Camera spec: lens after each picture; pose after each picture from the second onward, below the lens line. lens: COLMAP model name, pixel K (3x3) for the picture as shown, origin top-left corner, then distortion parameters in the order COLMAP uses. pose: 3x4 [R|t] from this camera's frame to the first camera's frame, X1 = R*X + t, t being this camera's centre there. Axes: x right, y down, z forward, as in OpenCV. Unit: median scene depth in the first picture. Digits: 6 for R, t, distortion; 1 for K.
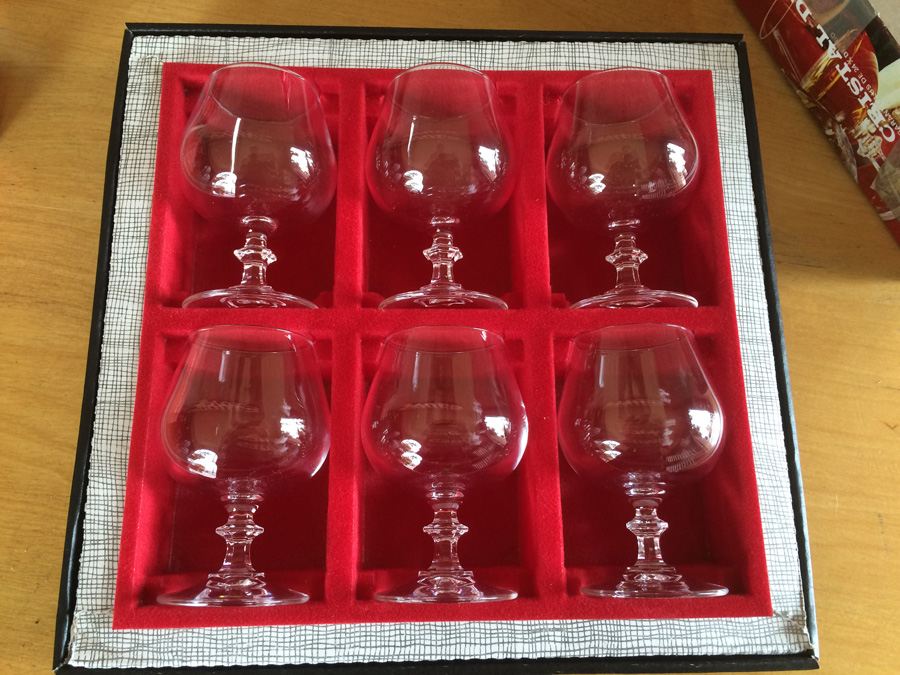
lens RADIAL K [[760.4, 0, 450.0], [0, 760.4, 337.5], [0, 0, 1]] dist [0.078092, 0.000618]
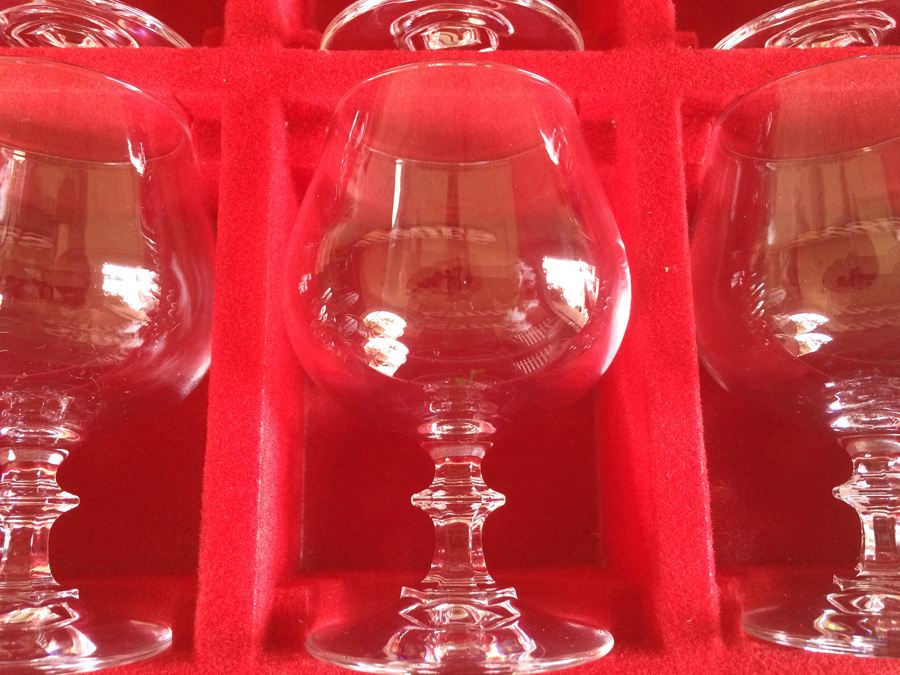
lens RADIAL K [[760.4, 0, 450.0], [0, 760.4, 337.5], [0, 0, 1]] dist [0.078092, 0.000618]
pose [[0.999745, -0.002200, -0.022471, 0.000103], [0.003362, 0.998652, 0.051797, 0.124687], [0.022326, -0.051860, 0.998405, 0.528008]]
